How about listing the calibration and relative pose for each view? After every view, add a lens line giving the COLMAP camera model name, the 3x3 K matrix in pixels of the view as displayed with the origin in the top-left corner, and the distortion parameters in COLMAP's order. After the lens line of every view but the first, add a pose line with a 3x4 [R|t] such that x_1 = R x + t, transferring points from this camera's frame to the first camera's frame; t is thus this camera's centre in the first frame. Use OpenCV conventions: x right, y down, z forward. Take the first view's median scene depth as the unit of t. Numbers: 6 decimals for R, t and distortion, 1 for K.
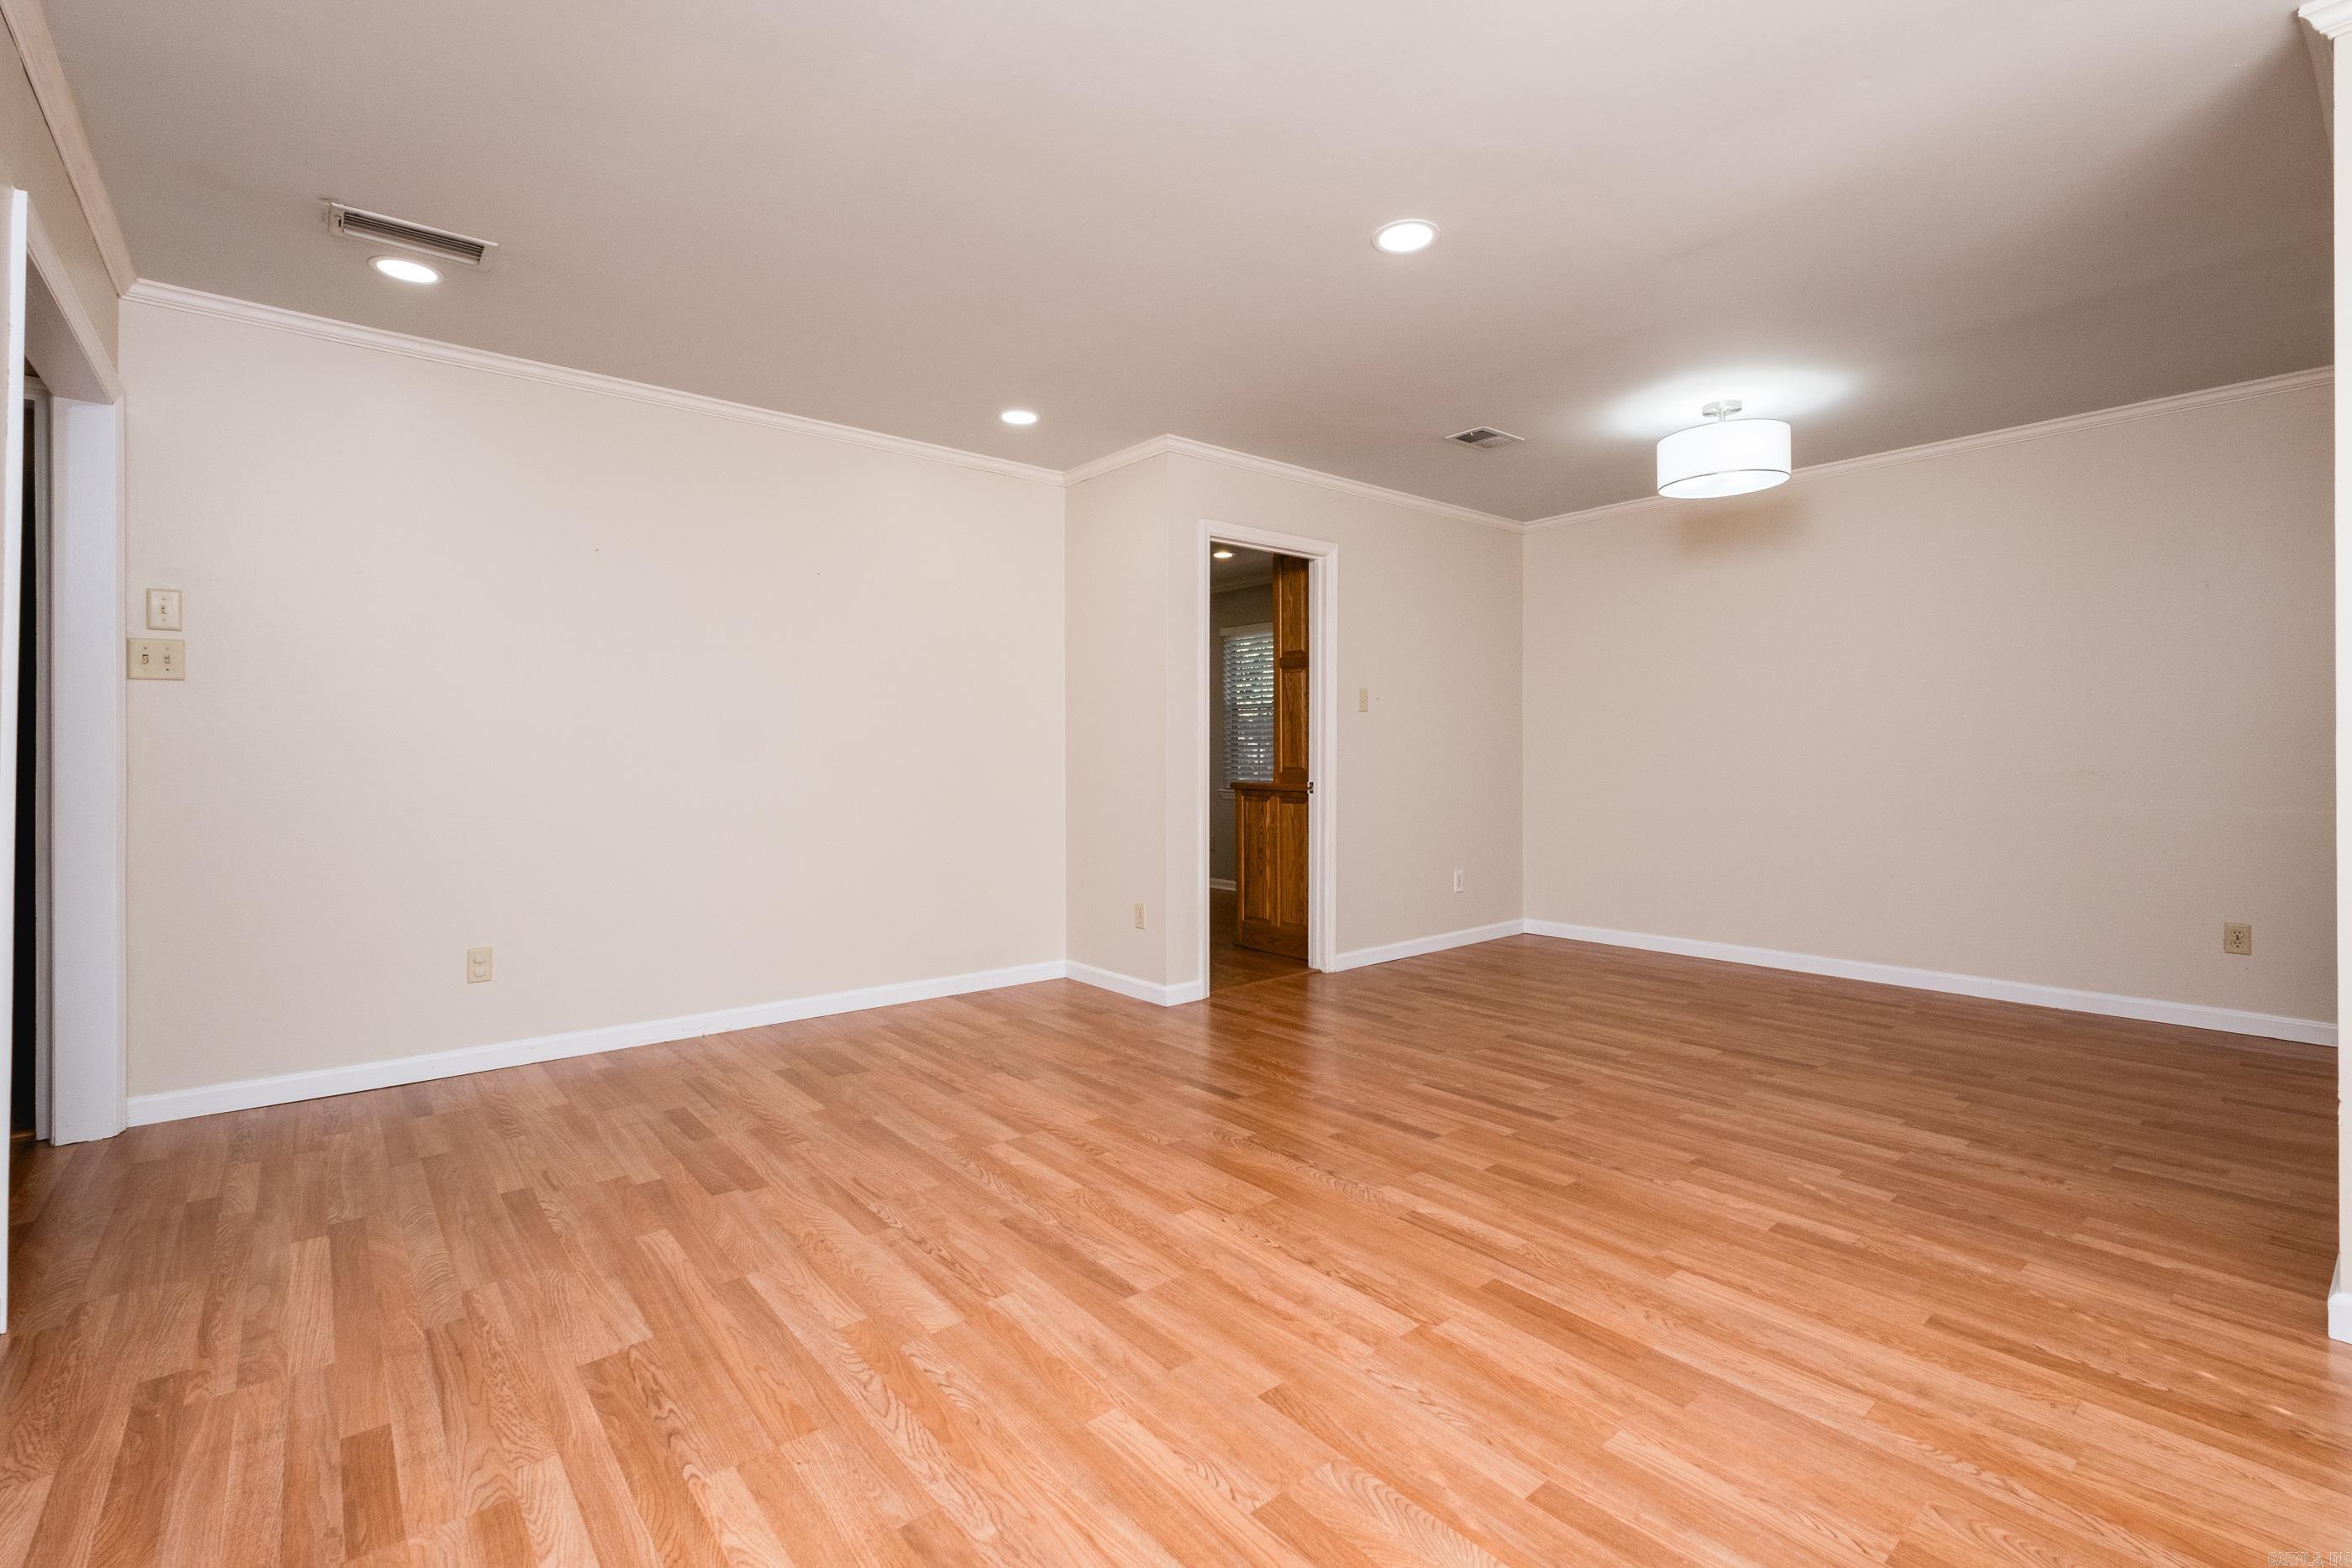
lens RADIAL K [[1036.0, 0, 1175.8], [0, 1036.0, 759.8], [0, 0, 1]] dist [-0.000389, -0.000462]
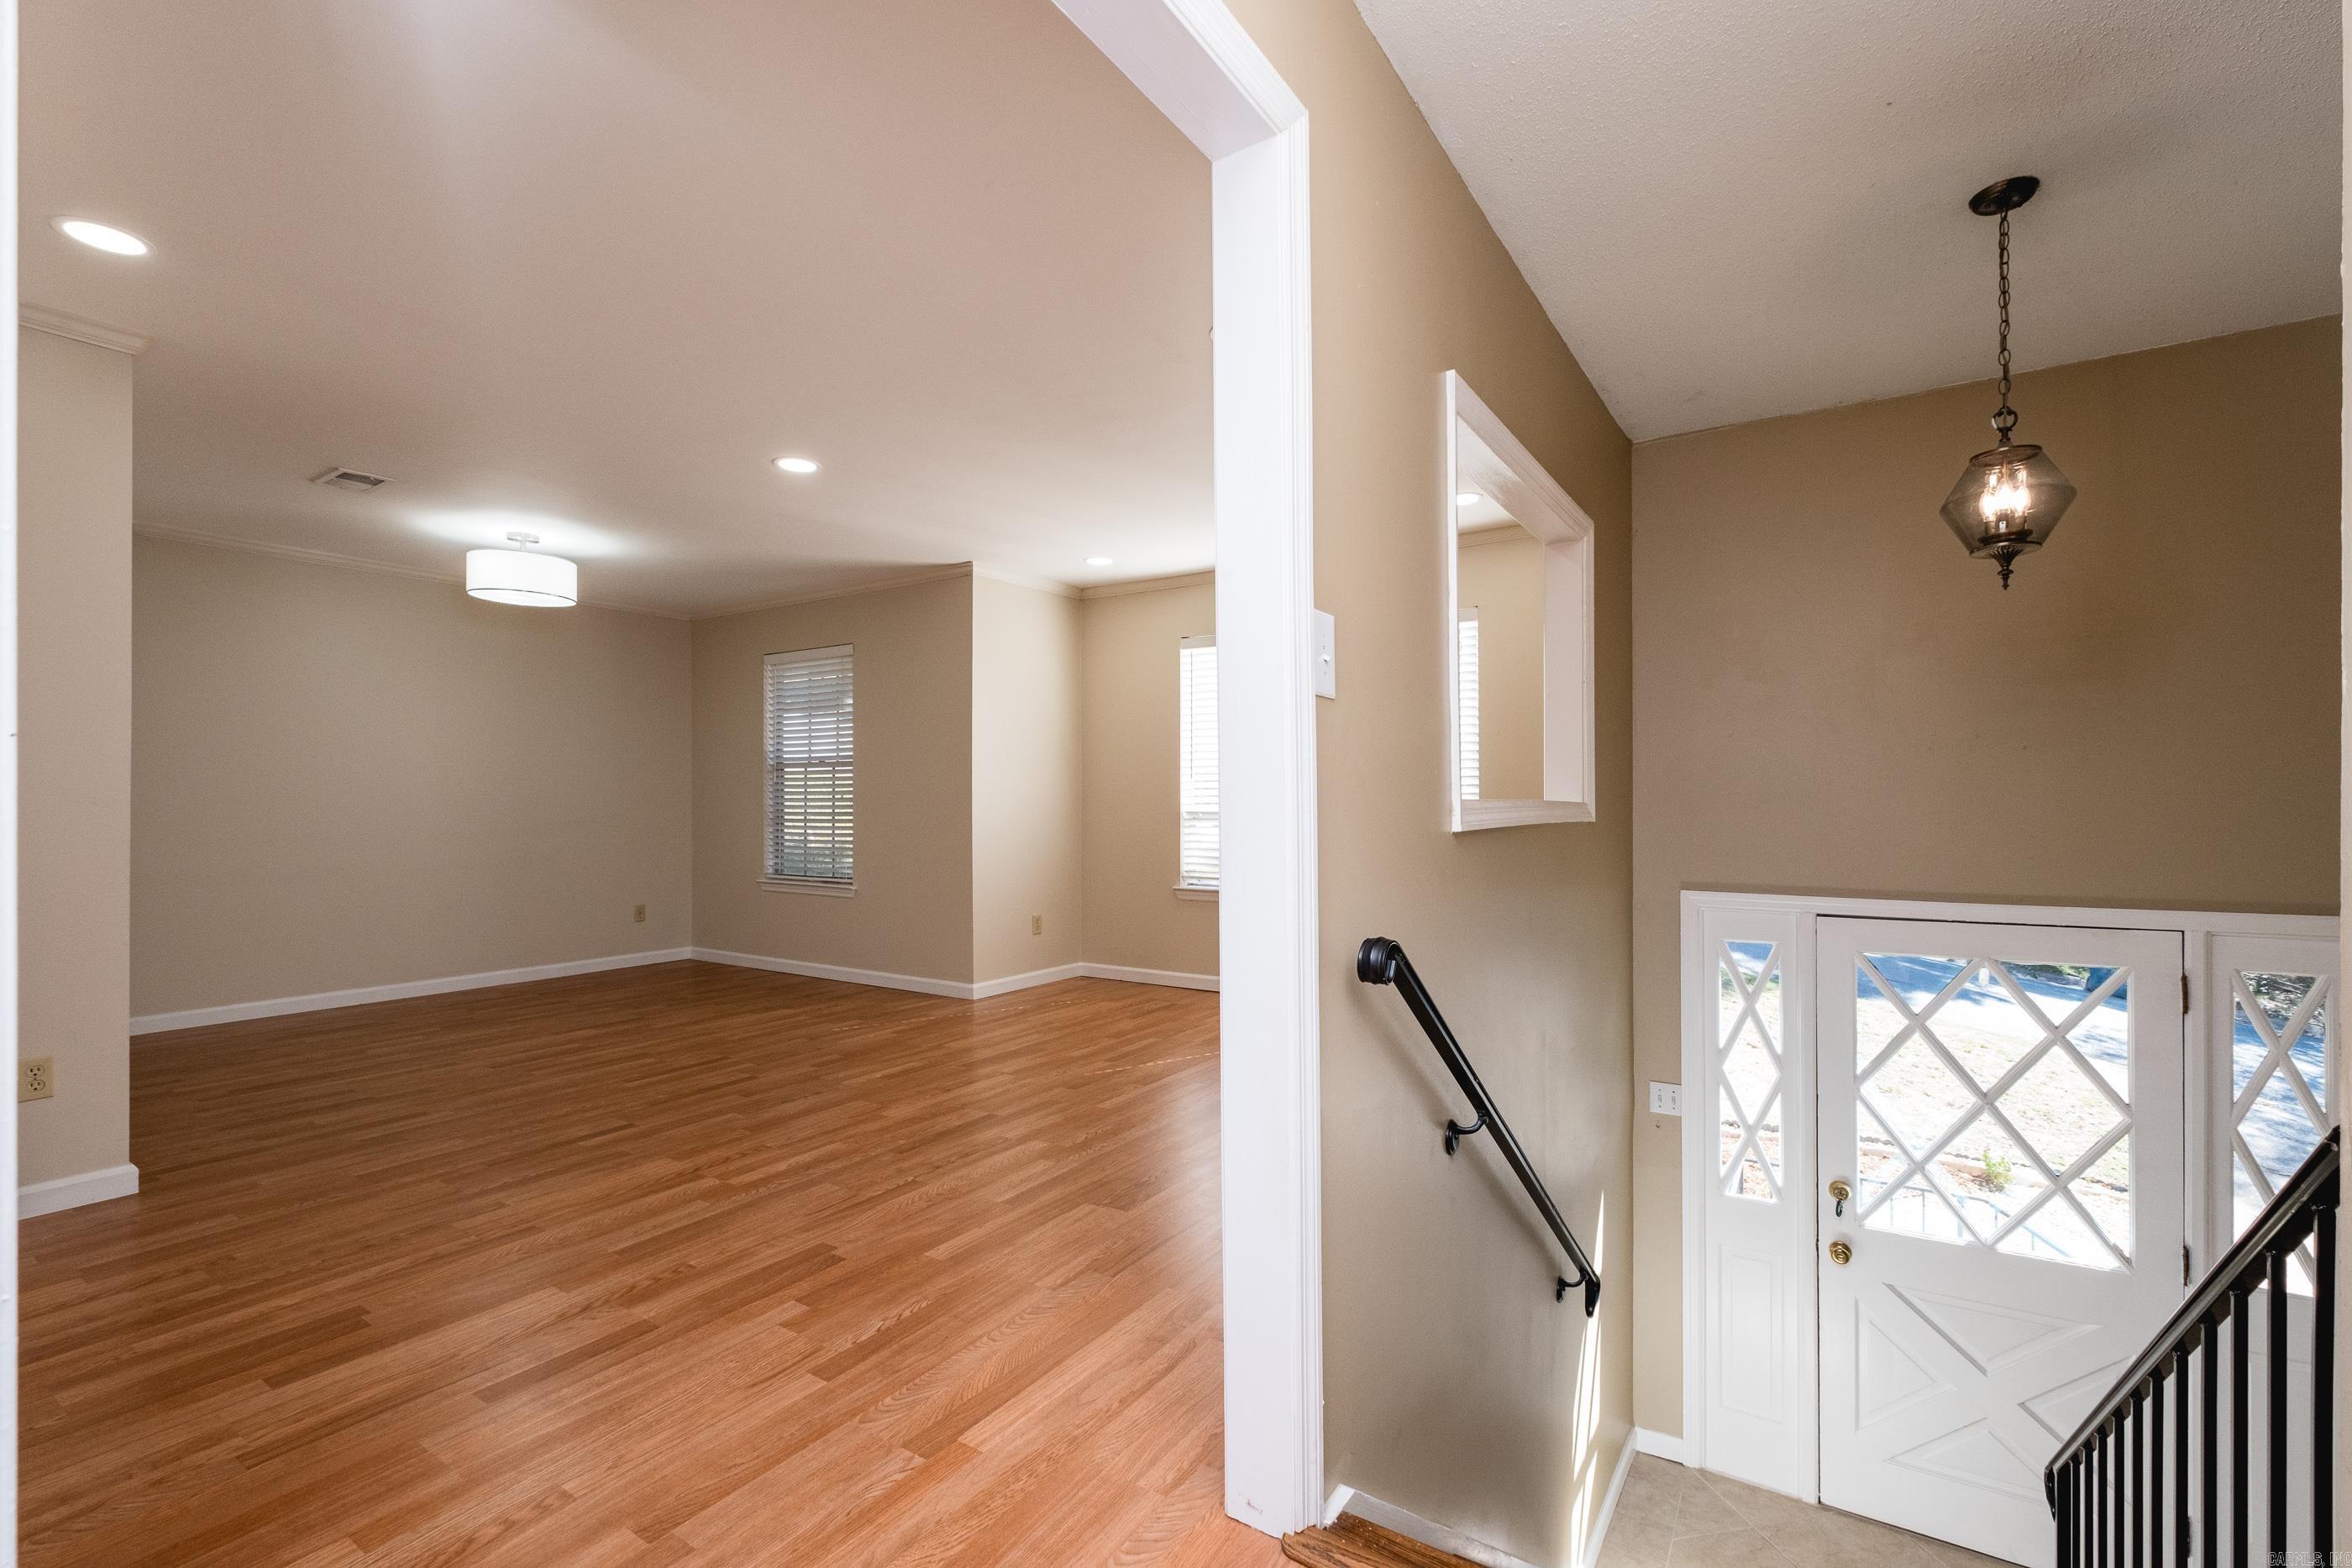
lens RADIAL K [[1018.3, 0, 1181.8], [0, 1018.3, 791.4], [0, 0, 1]] dist [-0.000058, -0.000338]
pose [[-0.287839, 0.014913, 0.957563, -1.431177], [0.011033, 0.999864, -0.012255, -0.005528], [-0.957615, 0.007038, -0.287965, 0.948296]]
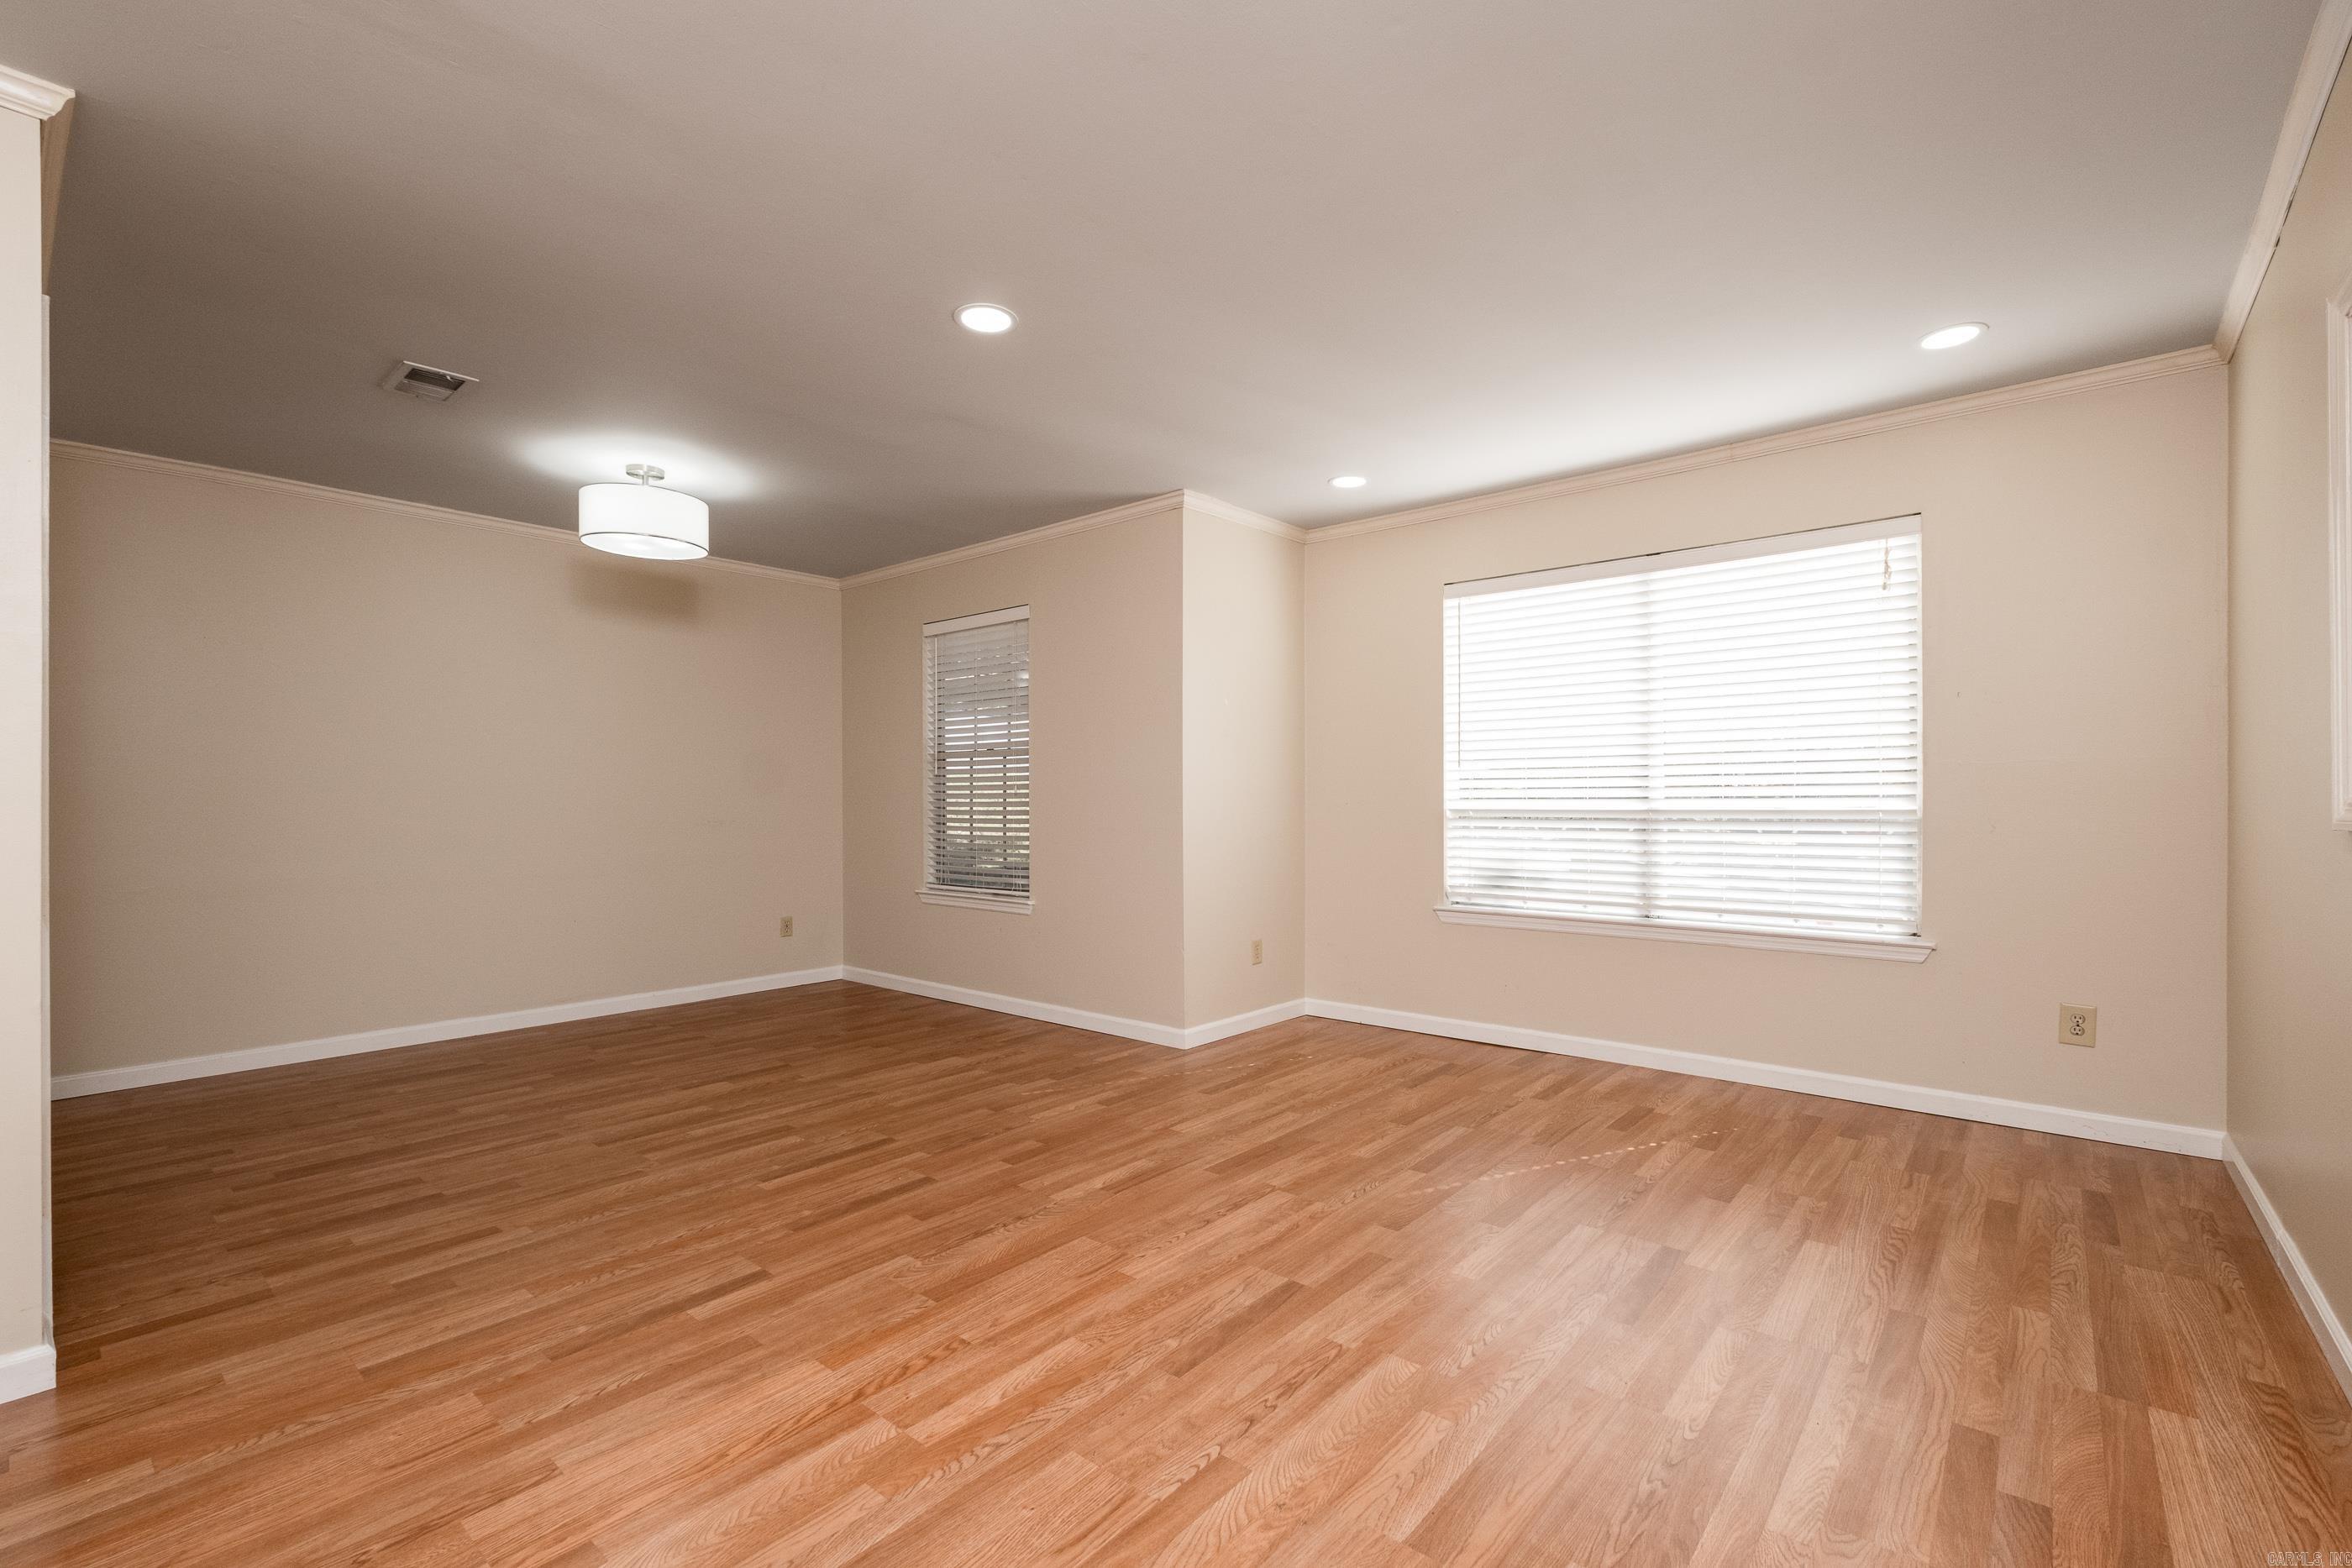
lens RADIAL K [[1018.3, 0, 1181.8], [0, 1018.3, 791.4], [0, 0, 1]] dist [-0.000058, -0.000338]
pose [[-0.166706, 0.012363, 0.985929, -0.892972], [0.012476, 0.999868, -0.010429, -0.006810], [-0.985928, 0.010562, -0.166838, 1.039442]]
